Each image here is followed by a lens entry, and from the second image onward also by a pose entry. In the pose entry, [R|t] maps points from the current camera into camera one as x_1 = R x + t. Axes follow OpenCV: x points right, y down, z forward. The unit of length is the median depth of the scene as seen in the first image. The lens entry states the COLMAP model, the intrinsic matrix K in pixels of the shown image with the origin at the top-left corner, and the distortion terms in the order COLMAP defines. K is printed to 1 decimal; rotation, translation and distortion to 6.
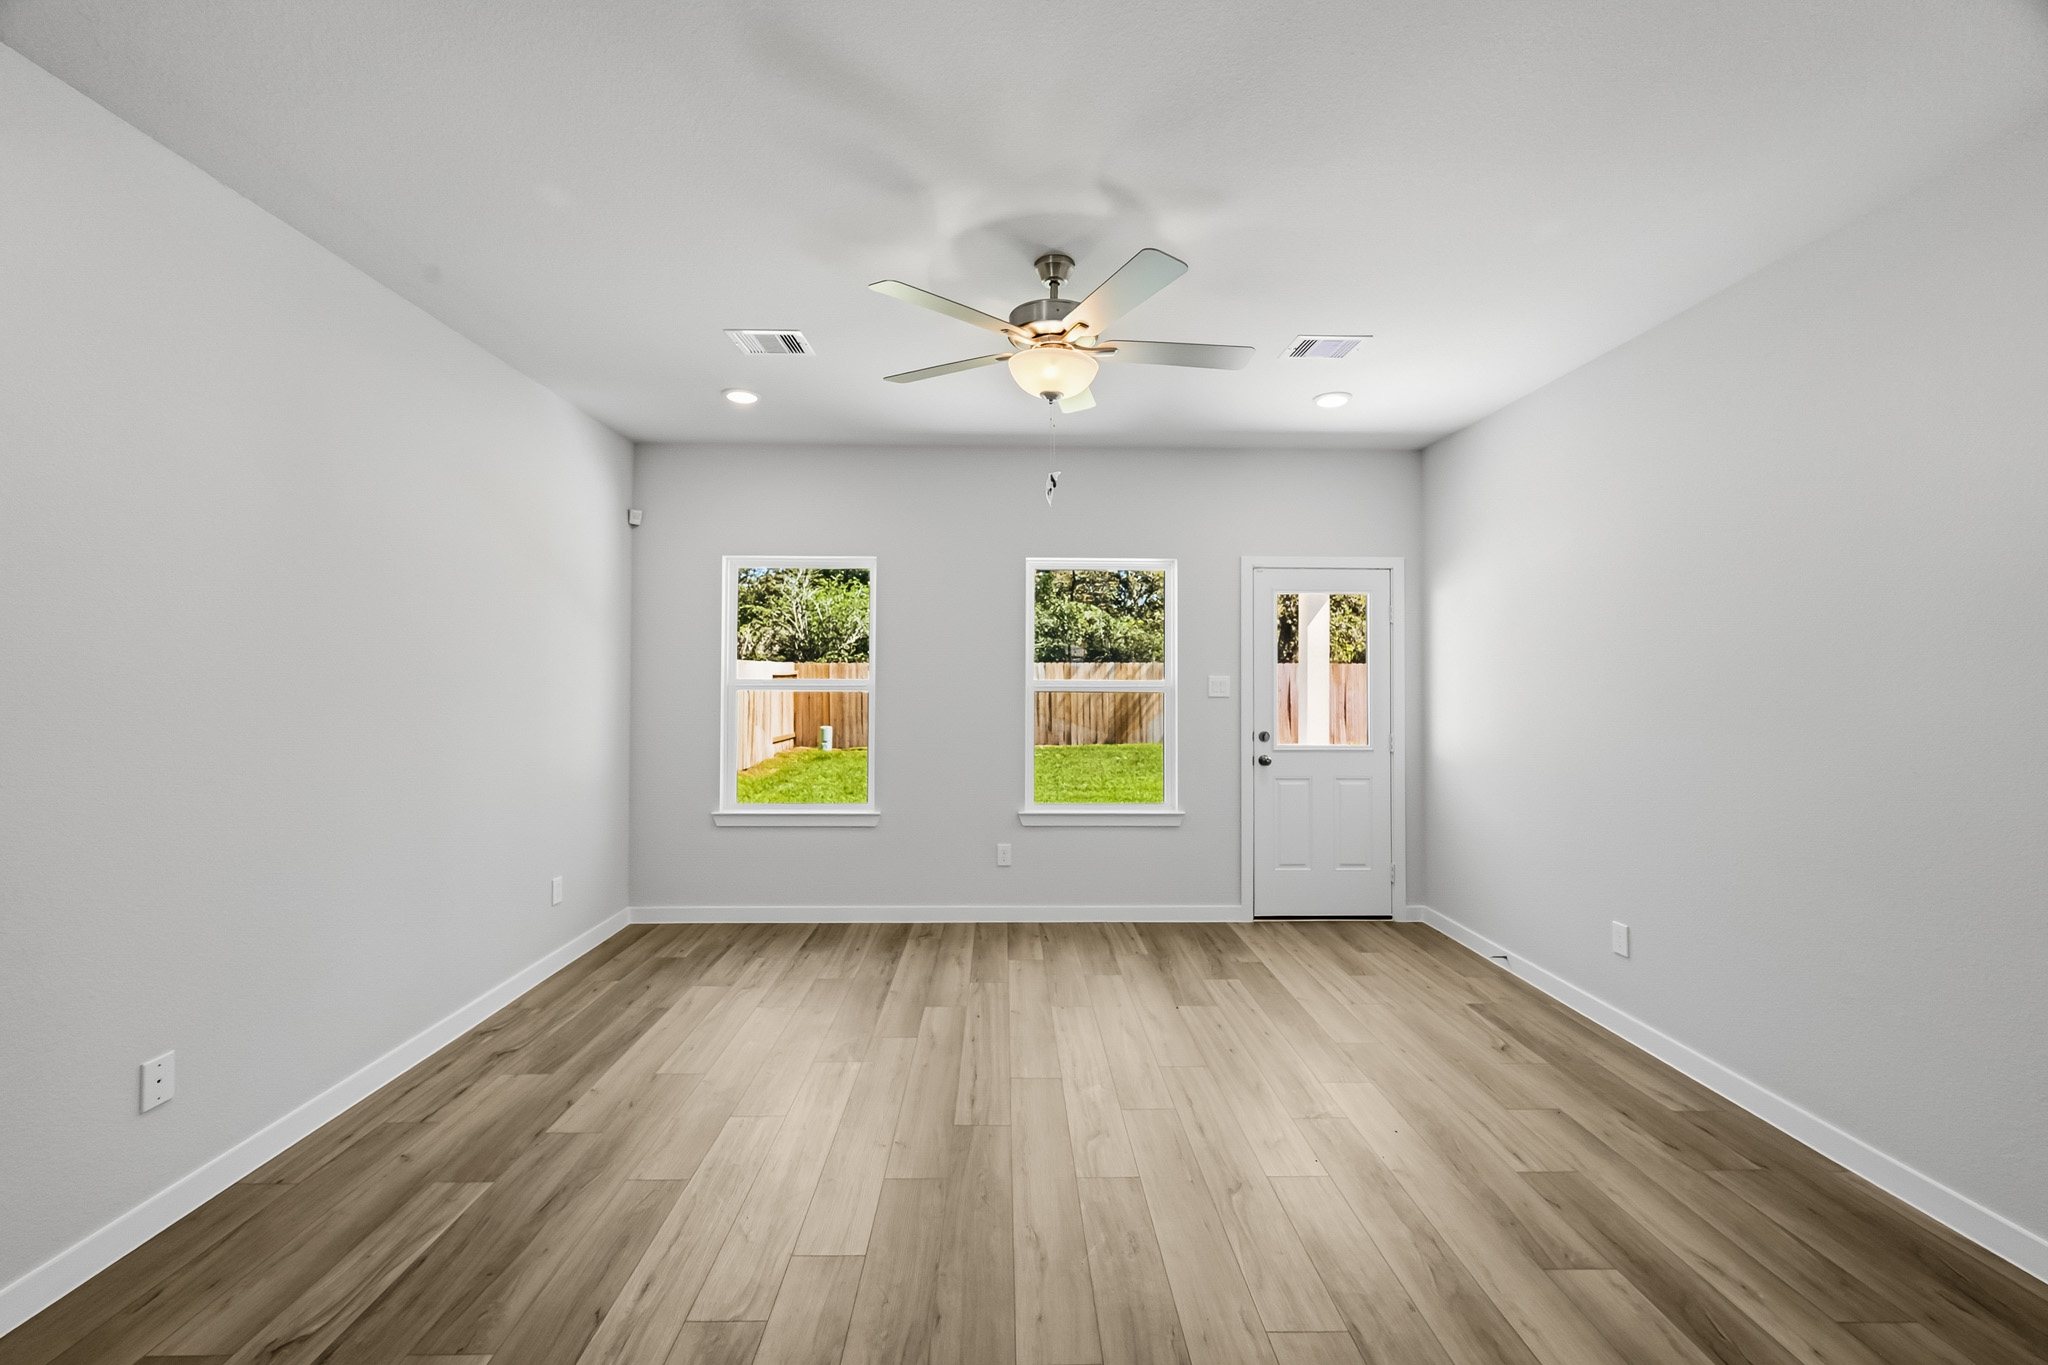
lens RADIAL K [[808.8, 0, 1005.2], [0, 808.8, 670.9], [0, 0, 1]] dist [0.003484, 0.000069]
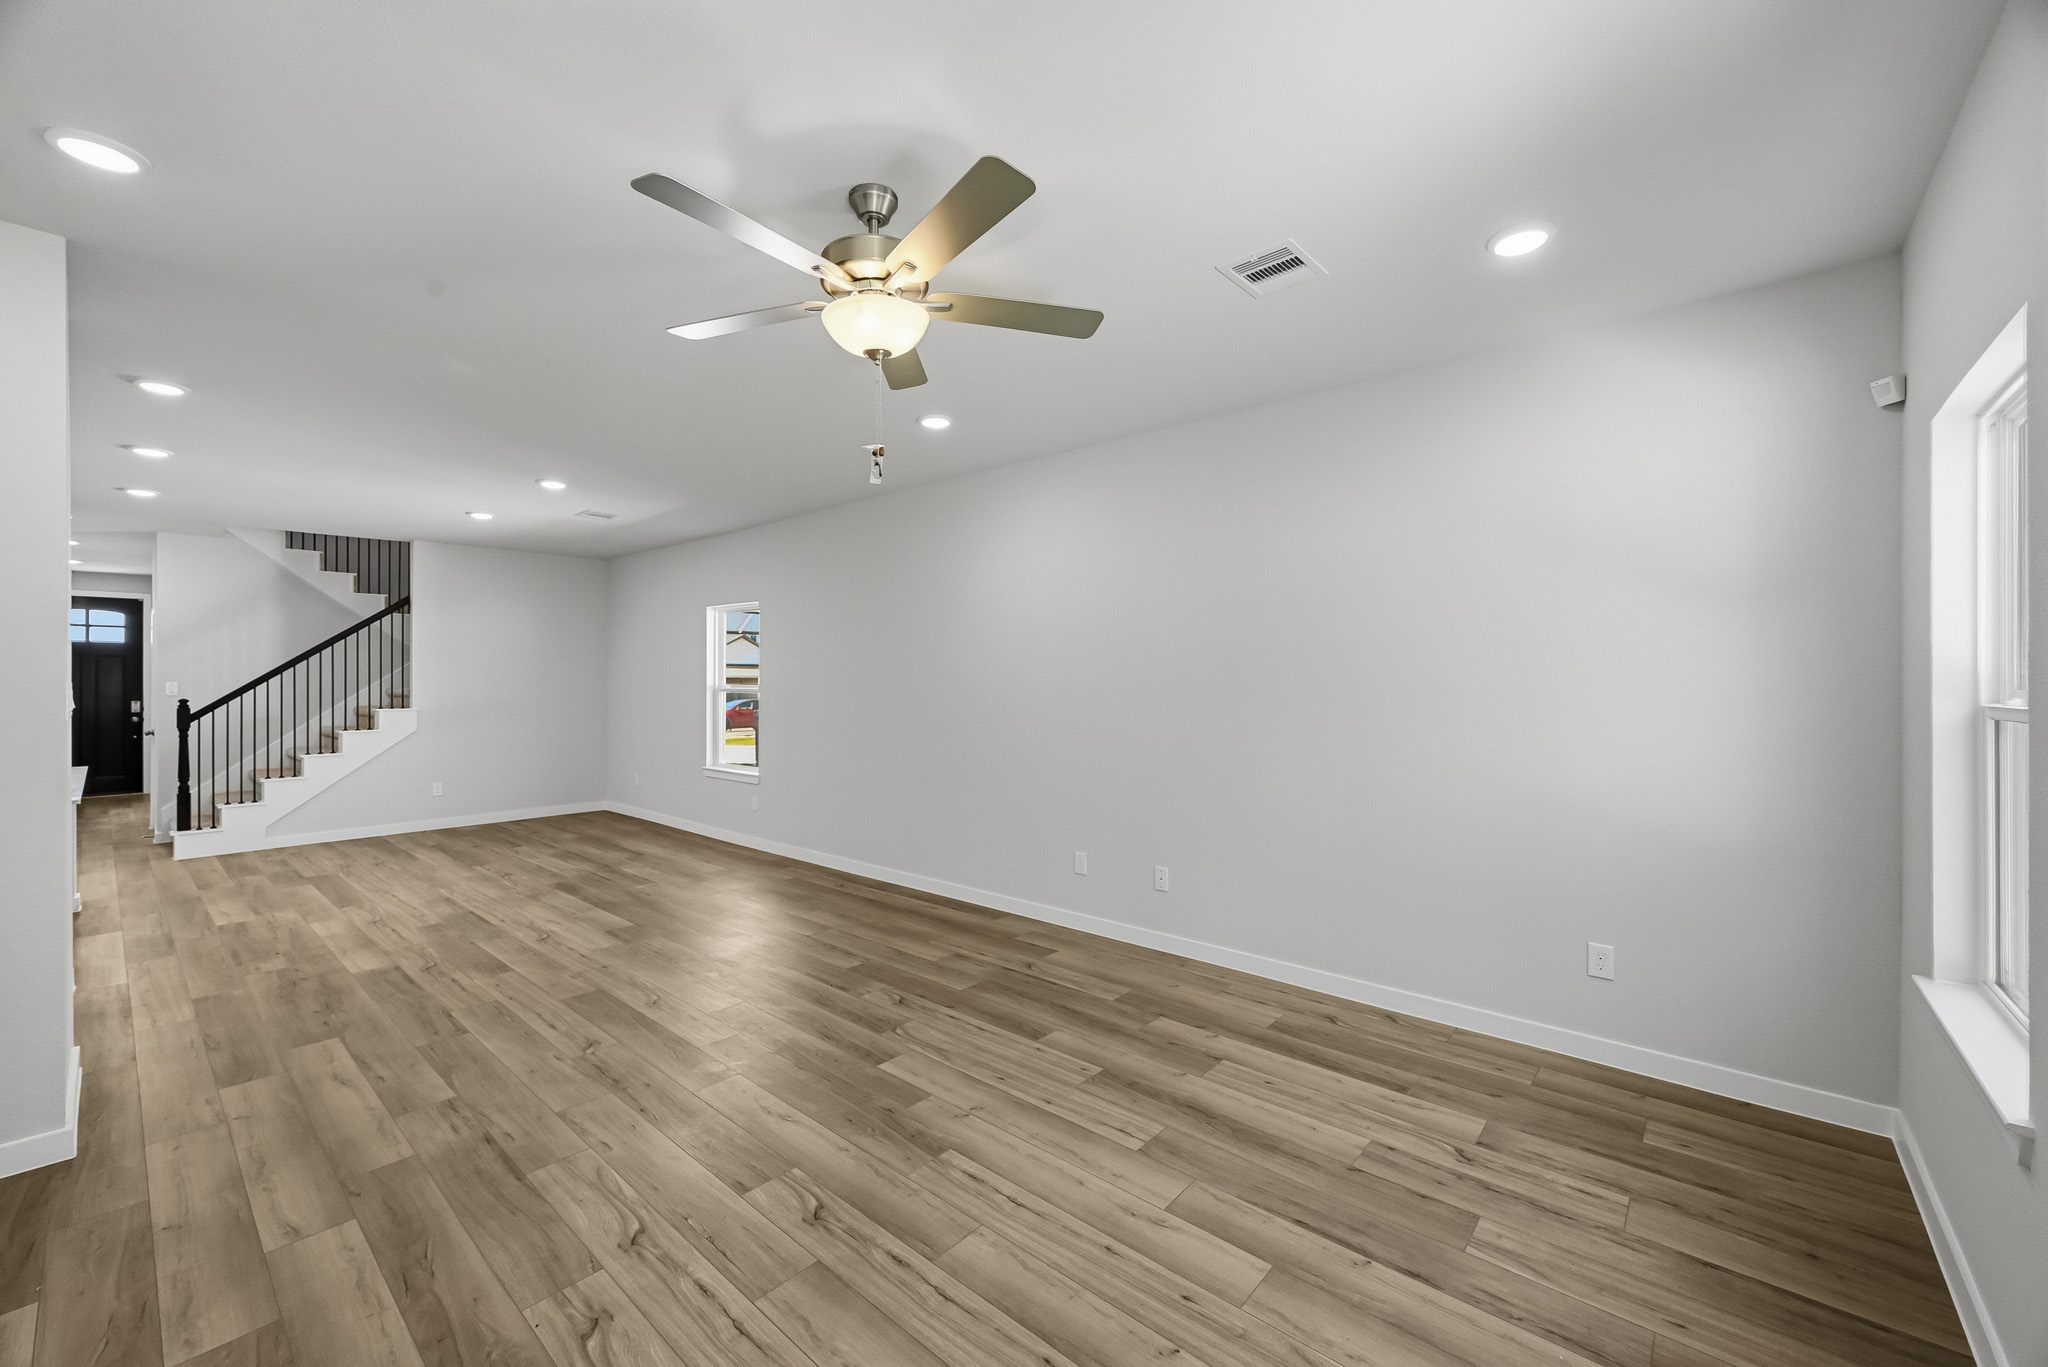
lens RADIAL K [[808.8, 0, 1035.0], [0, 808.8, 680.8], [0, 0, 1]] dist [0.003484, 0.000069]
pose [[-0.651336, -0.003868, -0.758779, 0.651482], [0.006194, 0.999927, -0.010414, 0.013015], [0.758764, -0.011483, -0.651265, 1.835959]]
